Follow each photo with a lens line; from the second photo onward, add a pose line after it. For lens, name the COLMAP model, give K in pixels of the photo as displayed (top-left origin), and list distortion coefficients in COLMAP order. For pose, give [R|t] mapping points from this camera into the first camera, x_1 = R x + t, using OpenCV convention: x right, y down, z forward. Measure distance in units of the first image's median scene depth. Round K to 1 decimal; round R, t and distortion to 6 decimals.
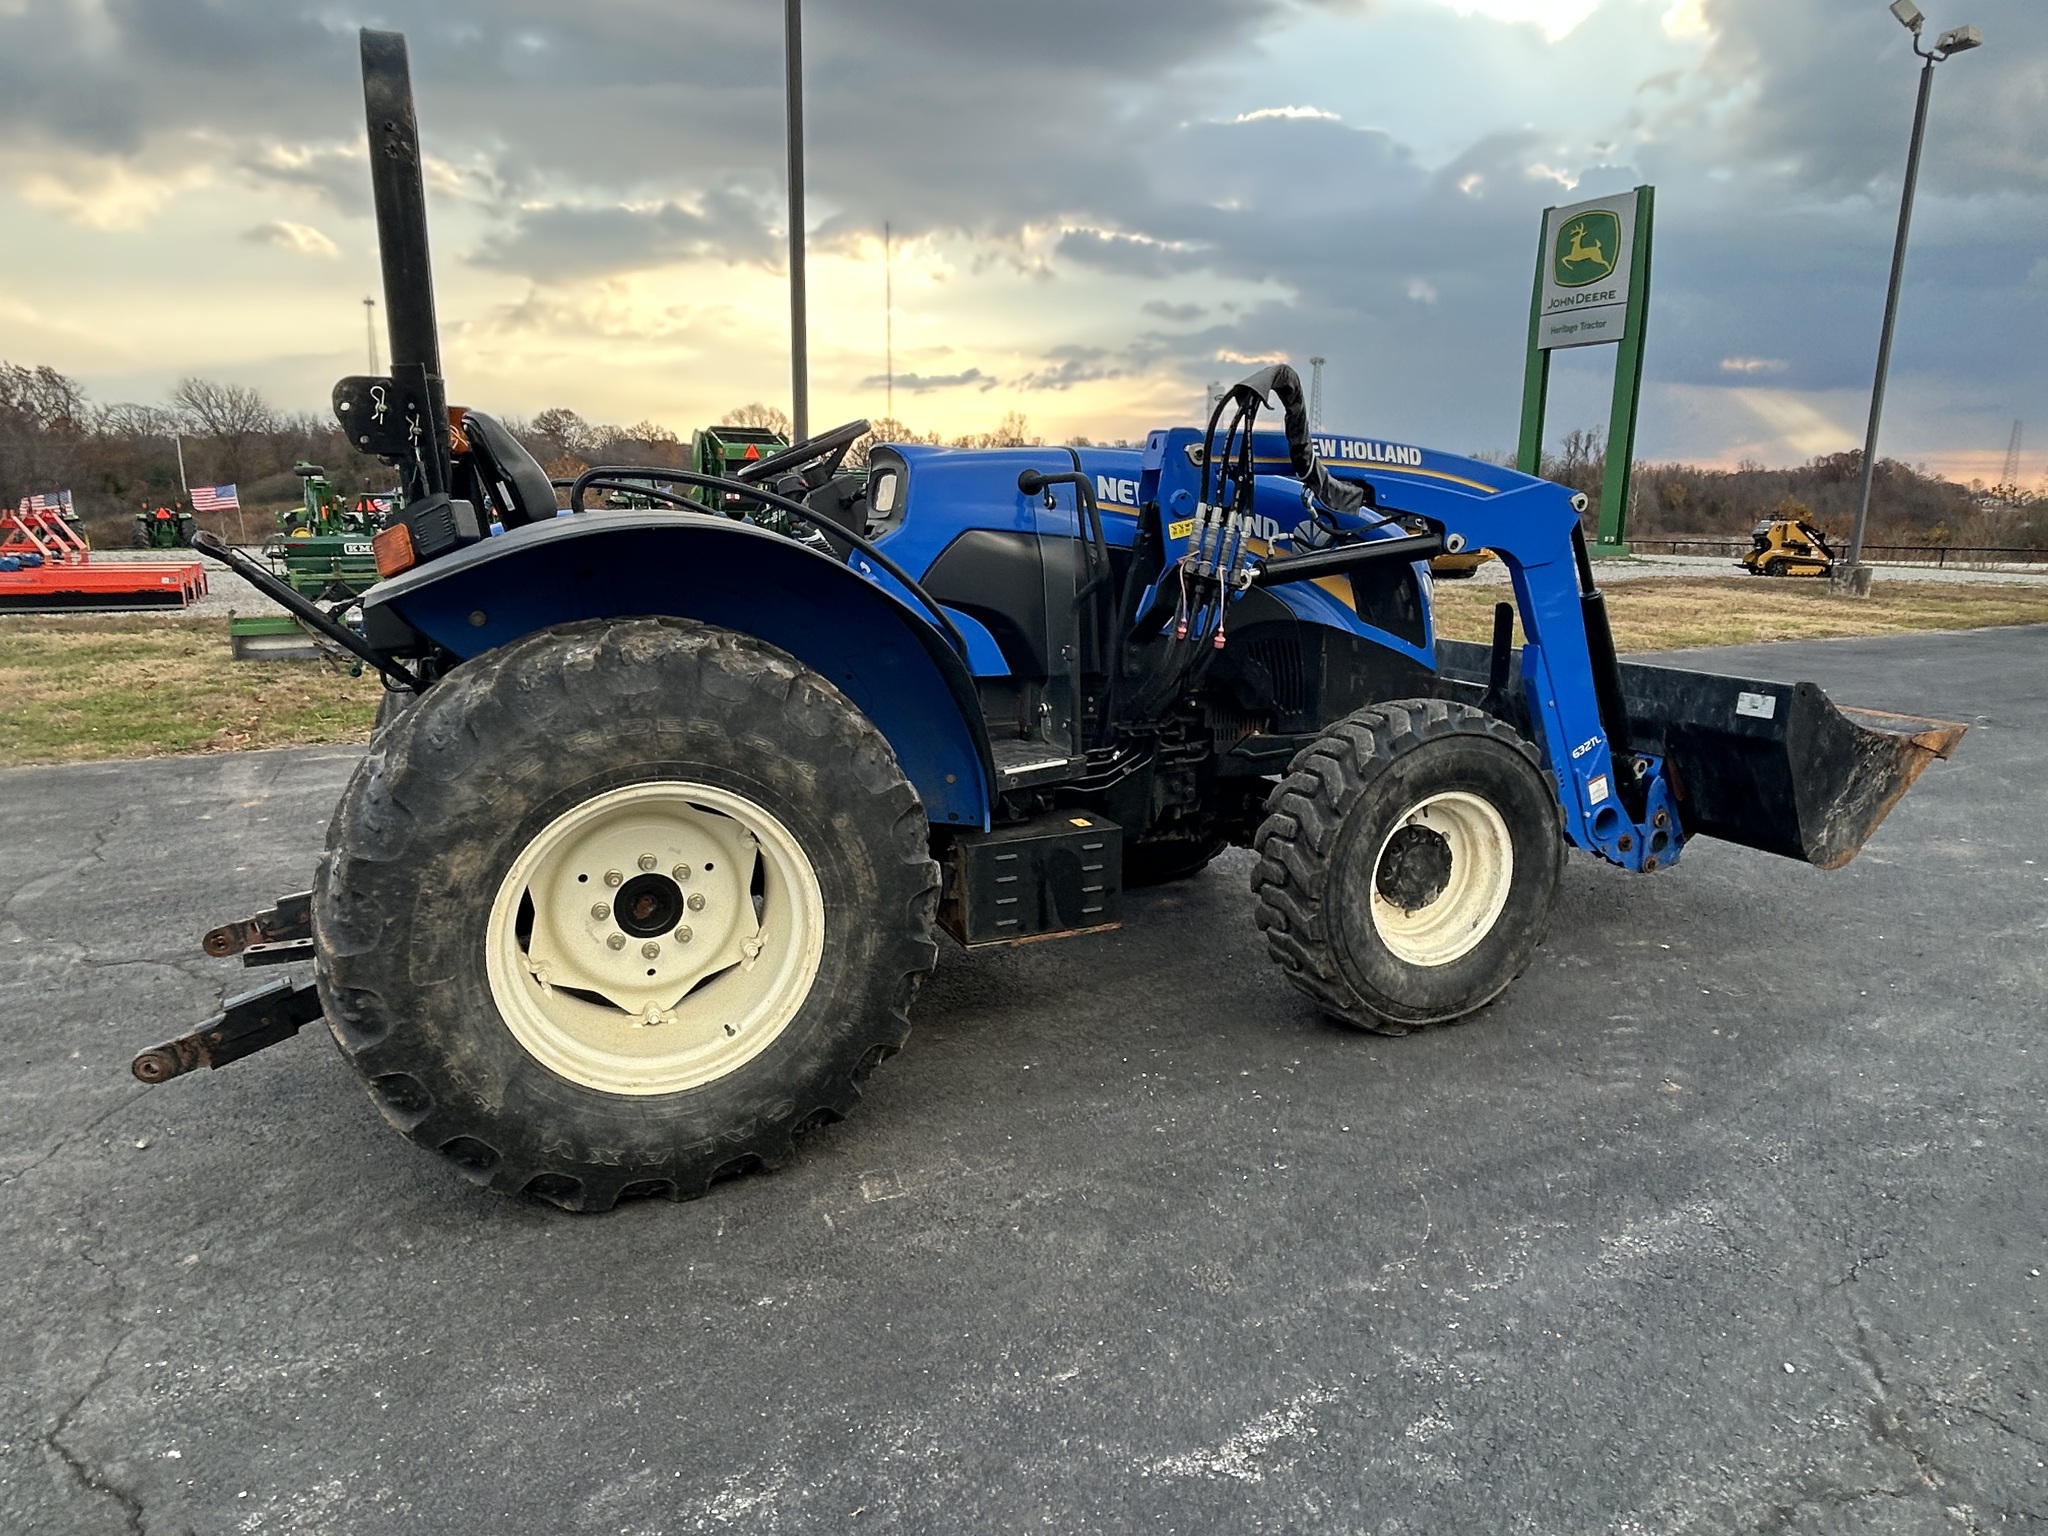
lens RADIAL K [[1254.5, 0, 1021.2], [0, 1254.5, 781.1], [0, 0, 1]] dist [-0.001002, -0.001718]
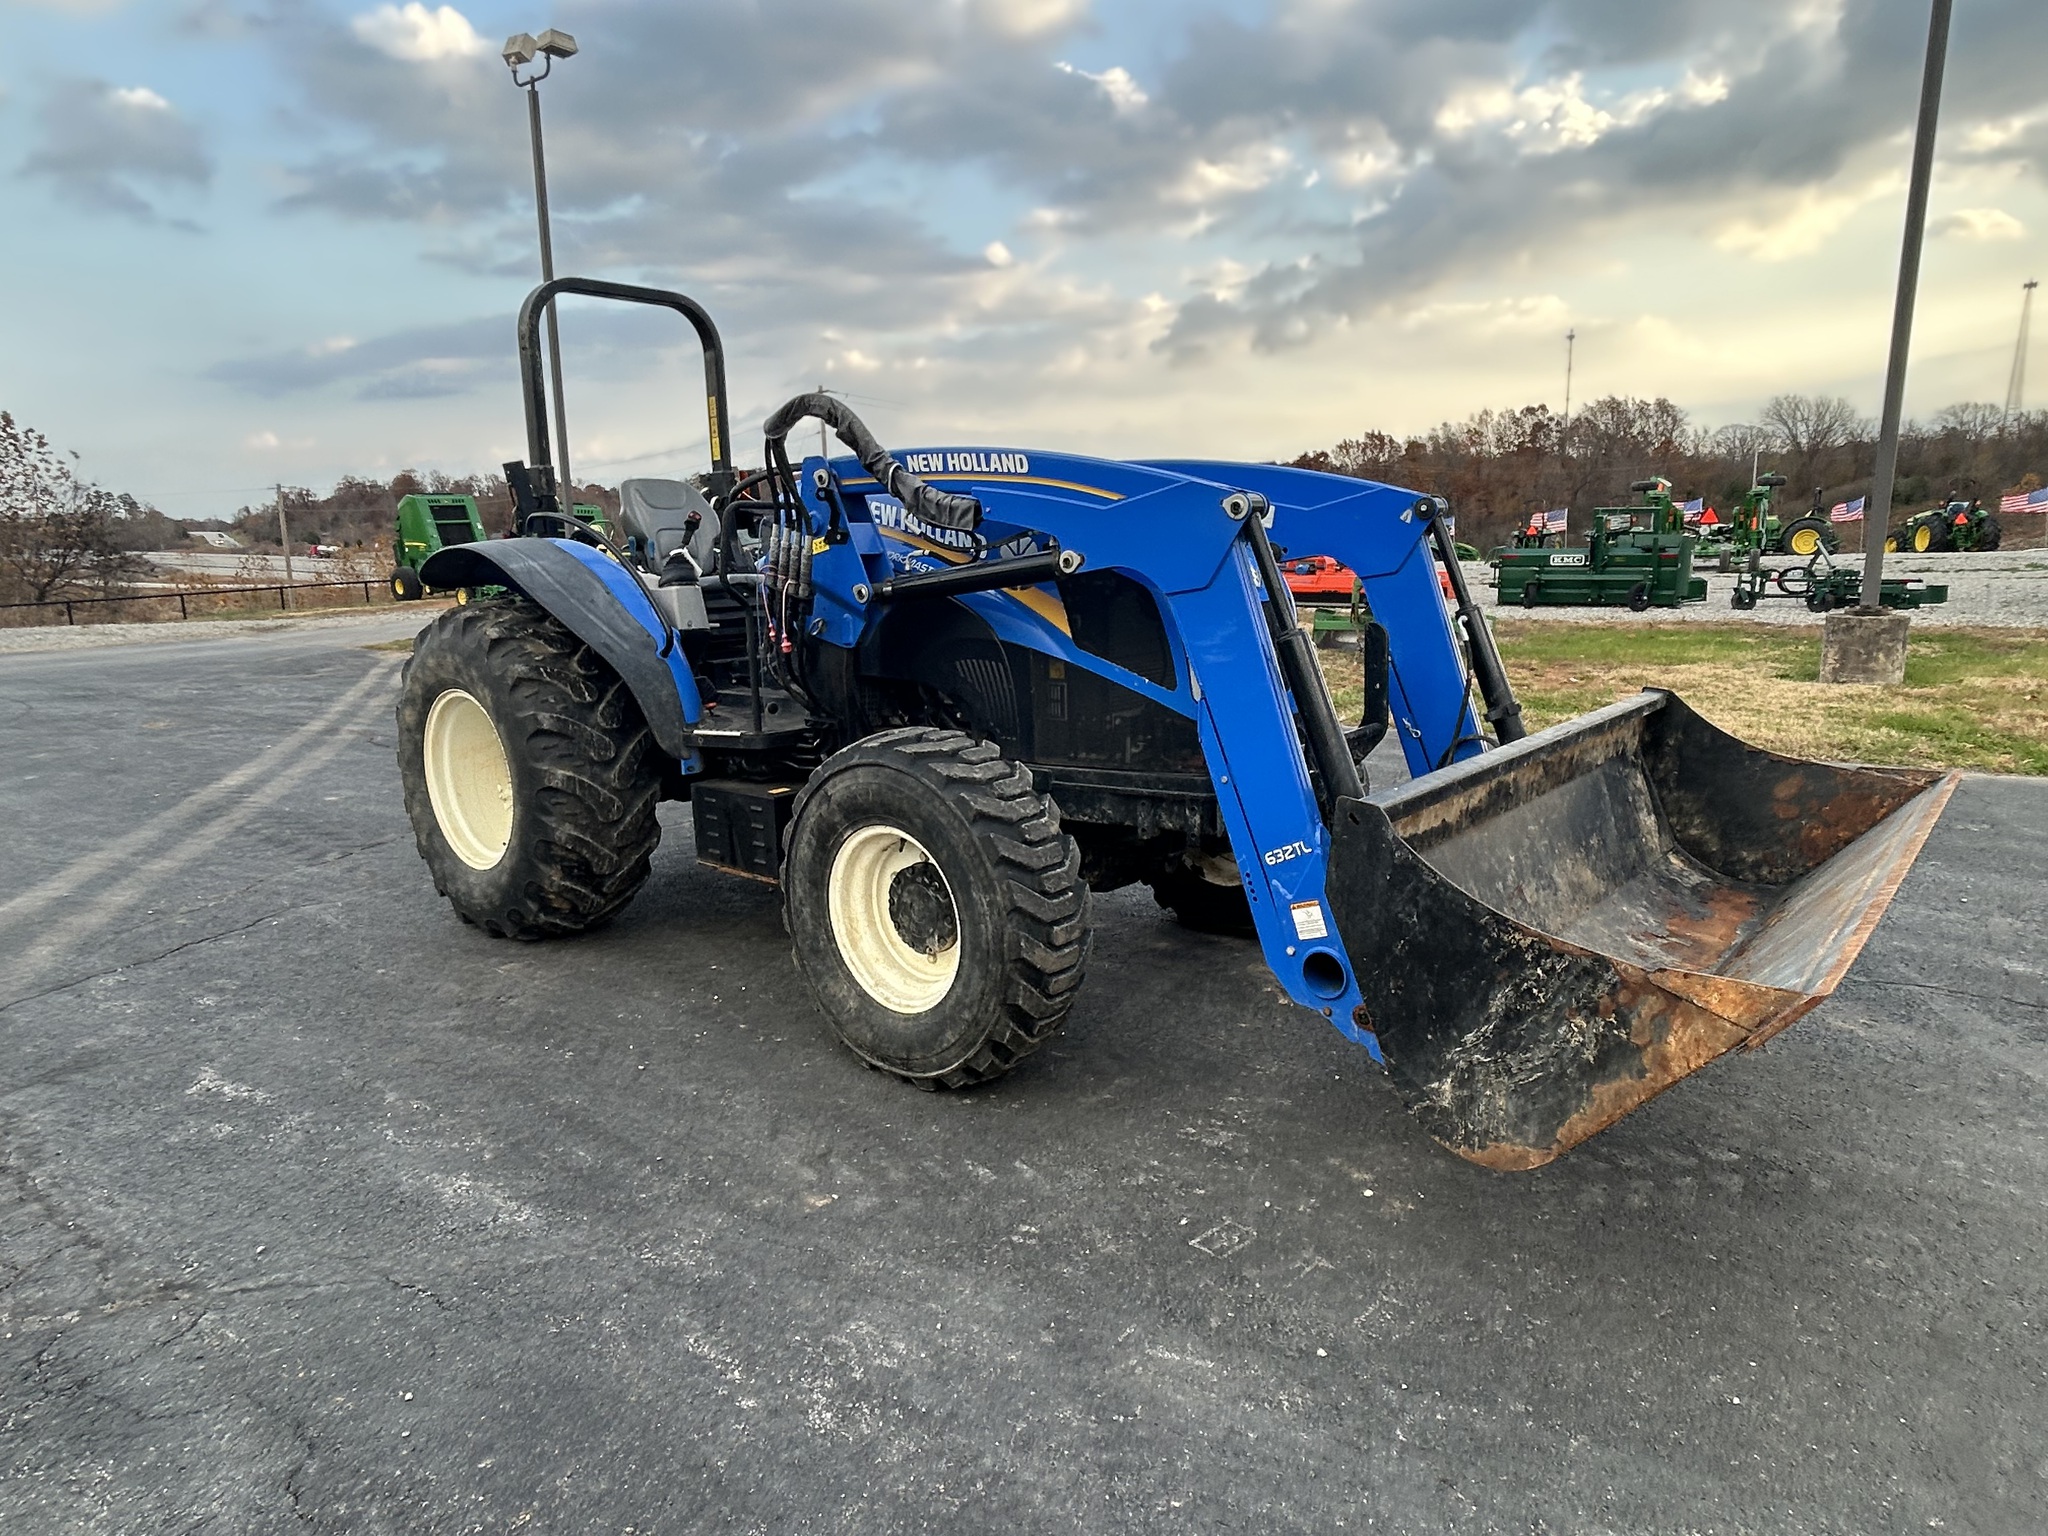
lens RADIAL K [[1241.4, 0, 1030.7], [0, 1241.4, 781.5], [0, 0, 1]] dist [-0.000898, 0.001073]
pose [[0.437176, 0.164724, -0.884163, 1.243065], [-0.170065, 0.980489, 0.098581, -0.138202], [0.883151, 0.107268, 0.456660, 0.691512]]
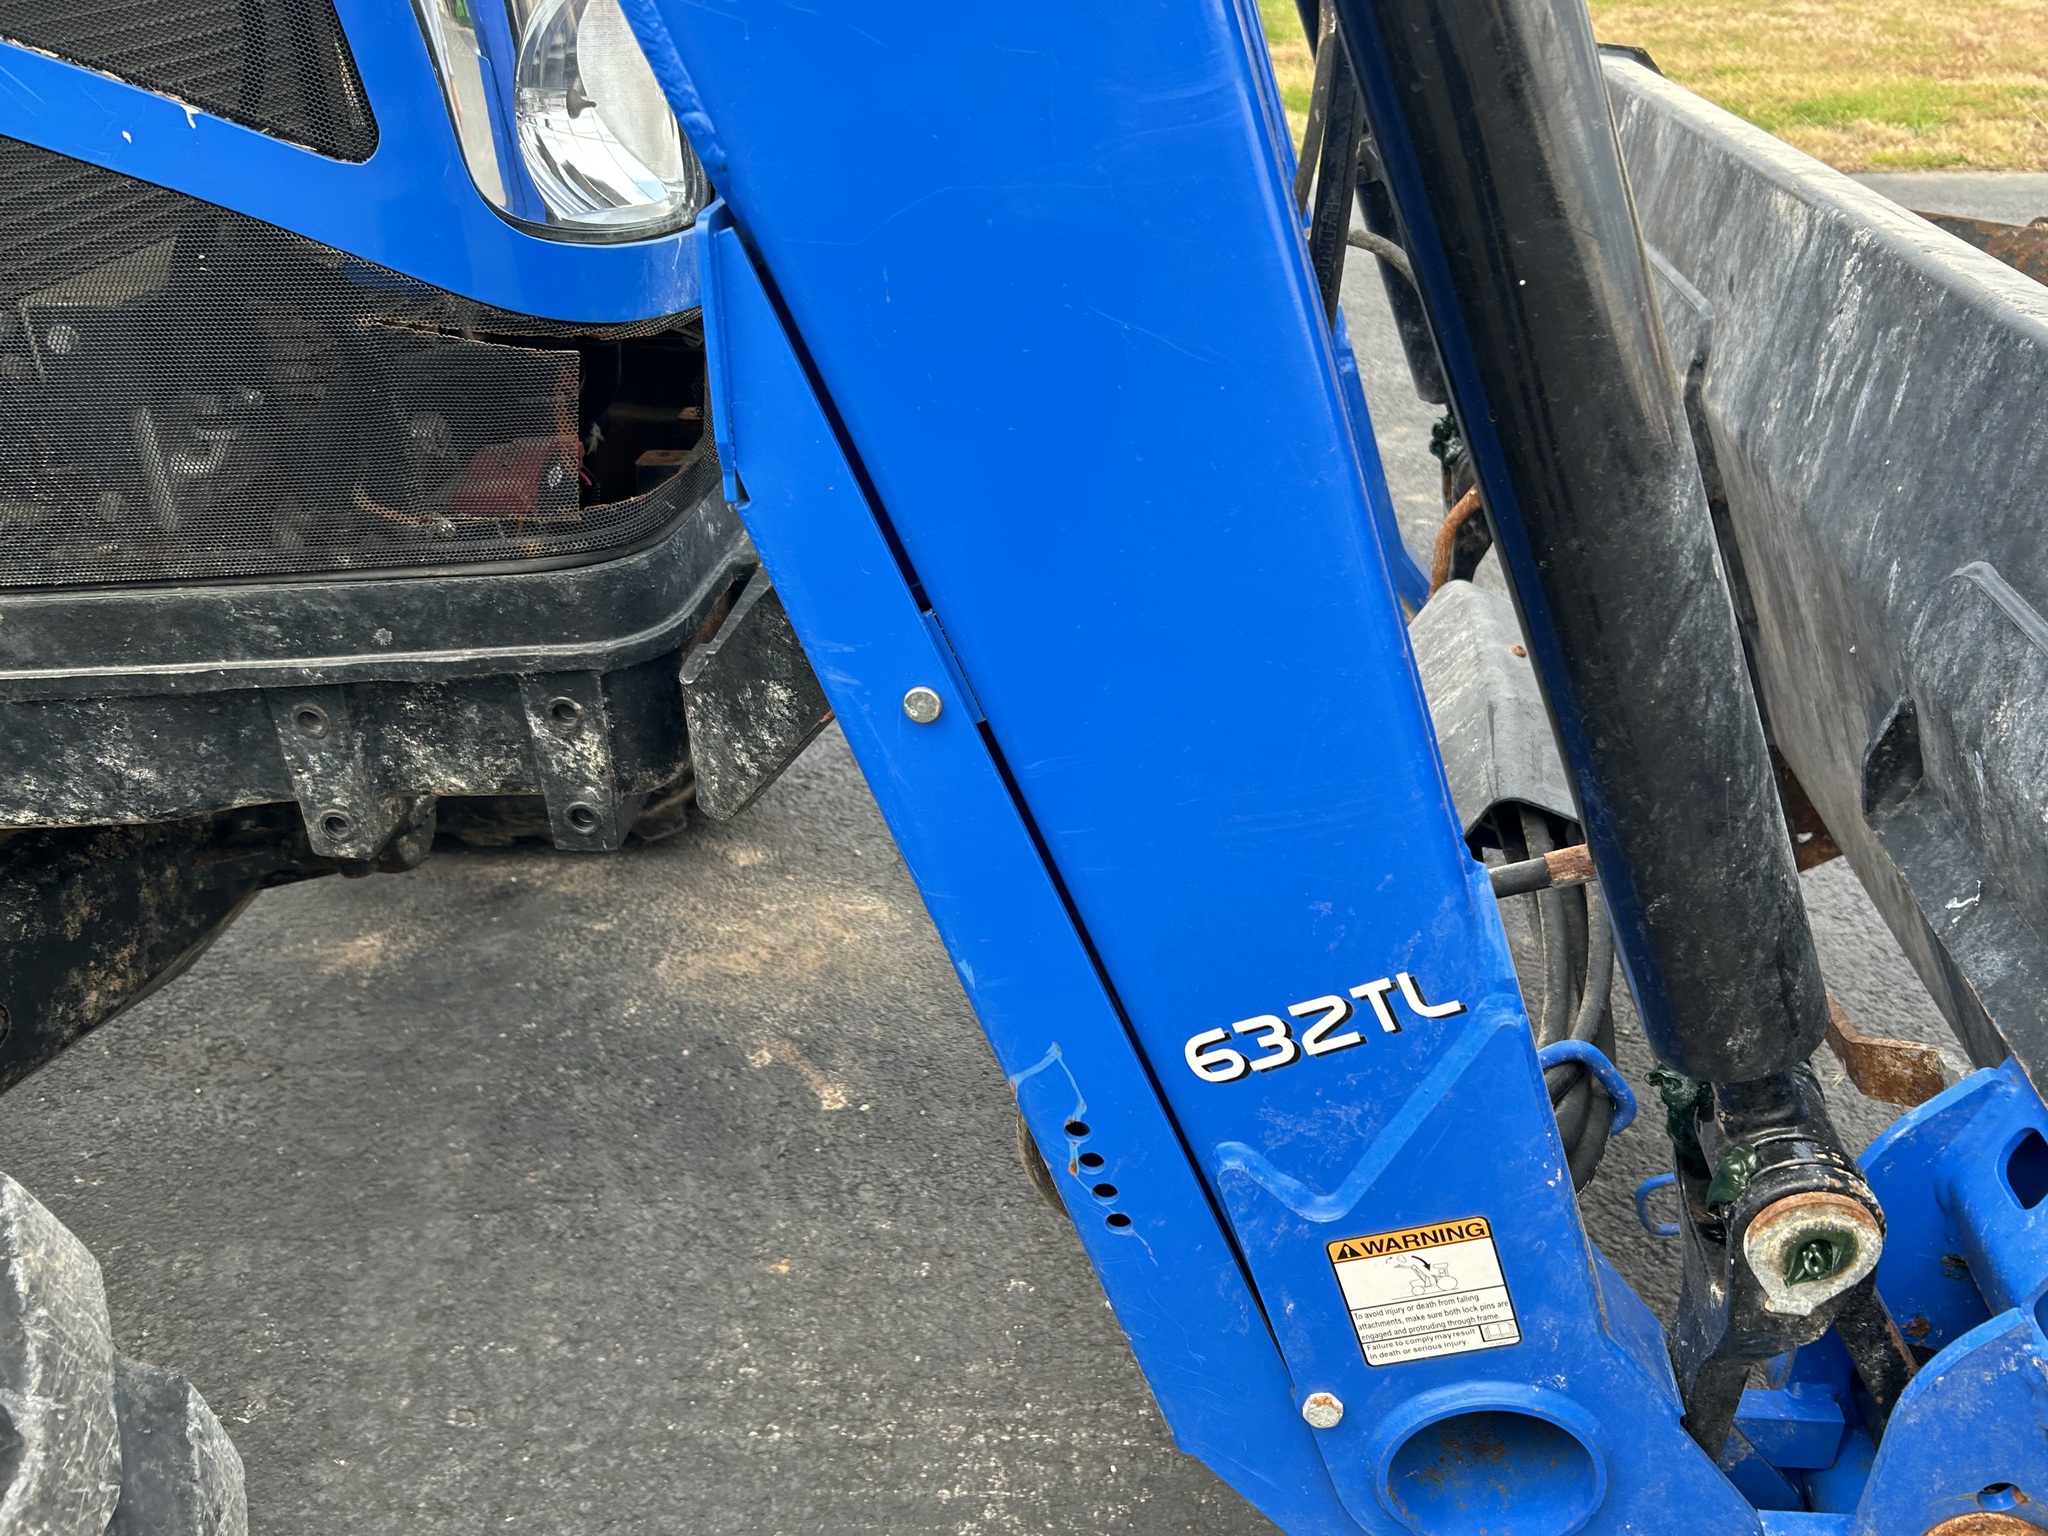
lens RADIAL K [[1687.0, 0, 1033.3], [0, 1687.0, 765.1], [0, 0, 1]] dist [0.055757, -0.074009]
pose [[0.876315, 0.230147, -0.423207, 0.618690], [-0.098022, 0.945308, 0.311103, -0.134743], [0.471660, -0.231141, 0.850947, 1.047321]]
